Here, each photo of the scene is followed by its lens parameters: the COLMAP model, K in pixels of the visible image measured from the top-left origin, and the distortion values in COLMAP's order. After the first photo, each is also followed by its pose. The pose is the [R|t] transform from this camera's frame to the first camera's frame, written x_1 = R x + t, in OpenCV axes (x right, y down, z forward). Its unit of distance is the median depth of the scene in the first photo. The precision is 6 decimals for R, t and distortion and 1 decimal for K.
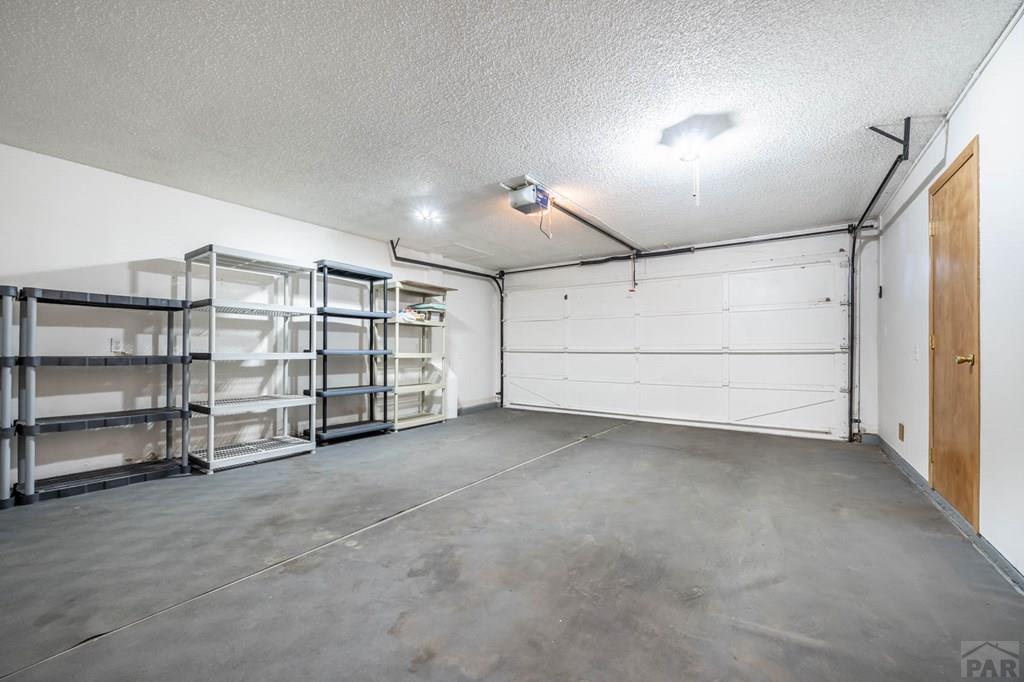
lens RADIAL K [[406.6, 0, 513.3], [0, 406.6, 348.0], [0, 0, 1]] dist [-0.014755, 0.001421]
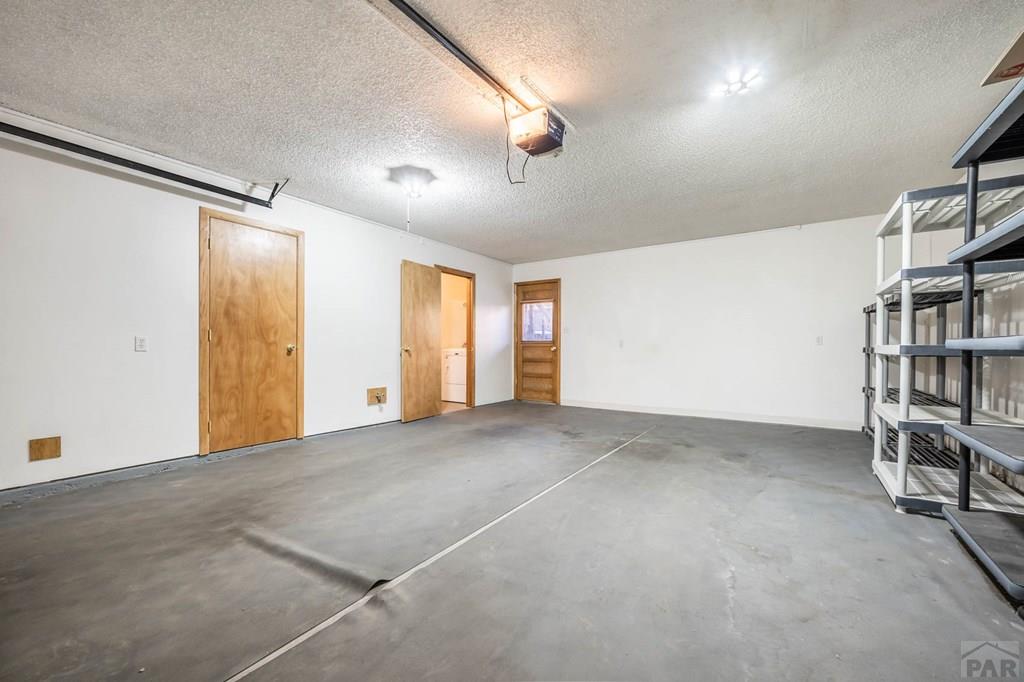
lens RADIAL K [[406.6, 0, 509.8], [0, 406.6, 345.4], [0, 0, 1]] dist [-0.014755, 0.001421]
pose [[-0.999974, -0.005225, -0.004955, 0.121870], [-0.005195, 0.999968, -0.006035, 0.020967], [0.004987, -0.006009, -0.999970, 2.098868]]
